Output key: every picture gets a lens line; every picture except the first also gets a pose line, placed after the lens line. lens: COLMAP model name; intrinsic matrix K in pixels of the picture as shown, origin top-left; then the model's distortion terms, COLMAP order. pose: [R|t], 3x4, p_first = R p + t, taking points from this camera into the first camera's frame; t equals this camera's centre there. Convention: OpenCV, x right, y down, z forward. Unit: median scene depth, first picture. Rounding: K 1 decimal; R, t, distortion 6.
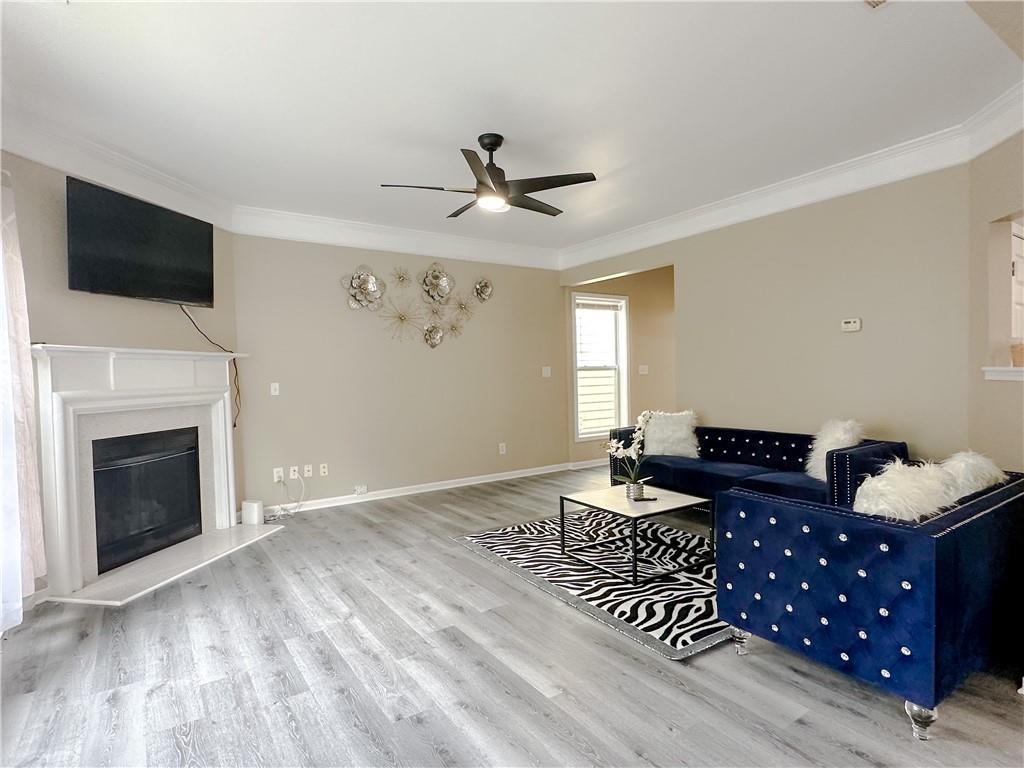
lens RADIAL K [[543.1, 0, 510.2], [0, 543.1, 388.0], [0, 0, 1]] dist [-0.001361, -0.000124]
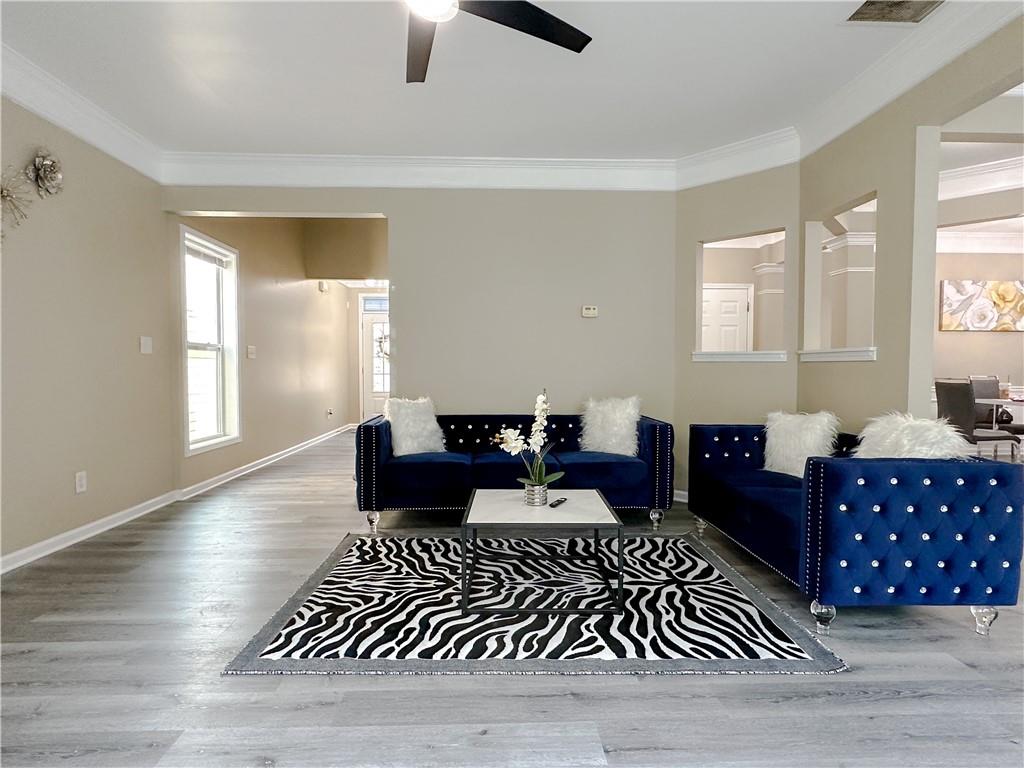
lens RADIAL K [[543.1, 0, 510.2], [0, 543.1, 388.0], [0, 0, 1]] dist [-0.001361, -0.000124]
pose [[0.532641, -0.004768, 0.846328, -0.395497], [0.009242, 0.999957, -0.000183, 0.037662], [-0.846291, 0.007919, 0.532663, 0.582927]]
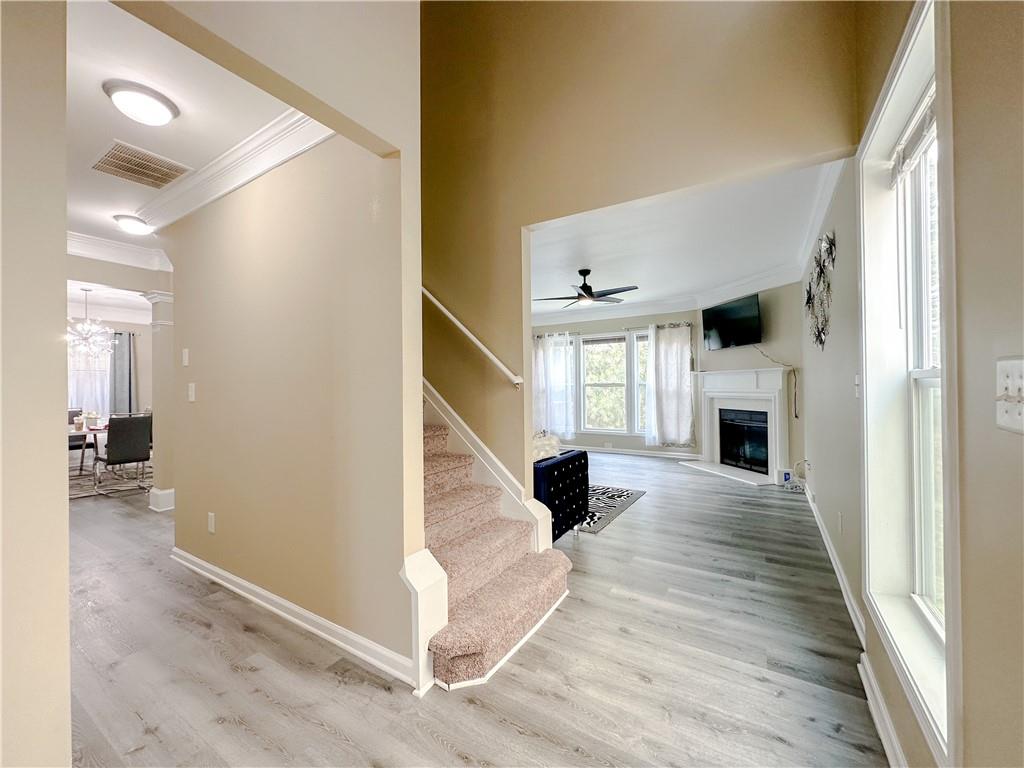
lens RADIAL K [[412.2, 0, 512.0], [0, 412.2, 384.0], [0, 0, 1]] dist [-0.000086, 0.000001]
pose [[-0.913790, 0.033079, -0.404839, 0.749851], [0.022752, 0.999282, 0.030297, -0.082280], [0.405550, 0.018474, -0.913886, 2.043525]]
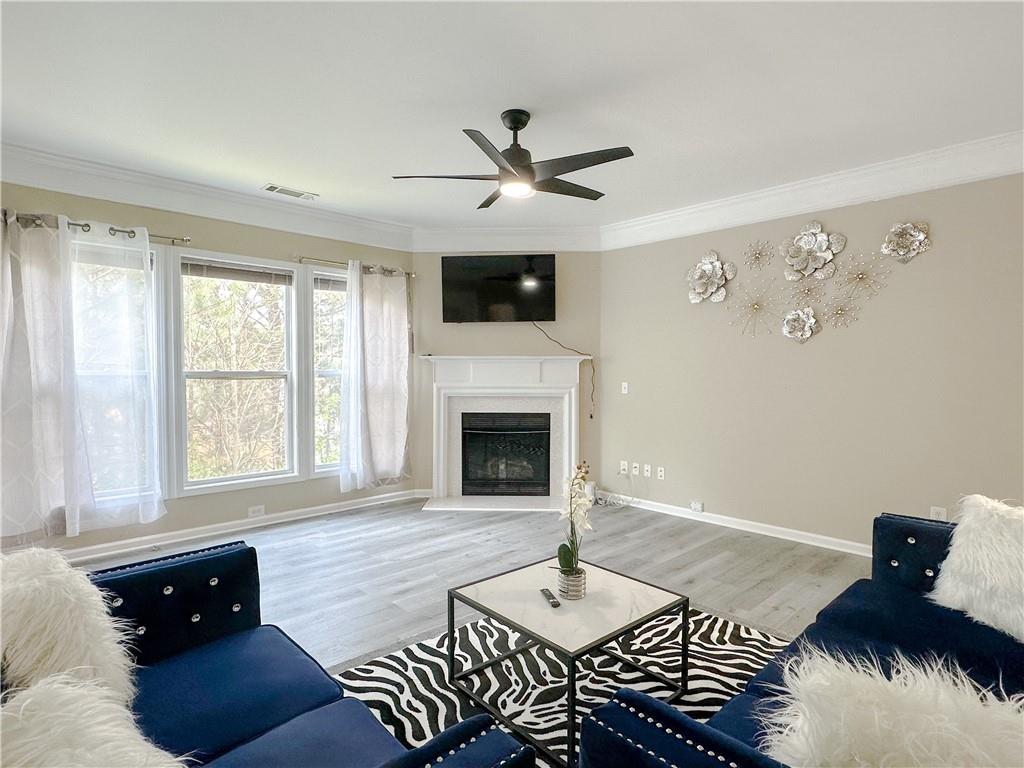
lens RADIAL K [[546.1, 0, 512.1], [0, 546.1, 386.9], [0, 0, 1]] dist [0.002258, 0.000356]
pose [[0.162441, 0.055883, -0.985134, 0.762852], [-0.033748, 0.998125, 0.051055, -0.061171], [0.986141, 0.024953, 0.164023, 0.764788]]
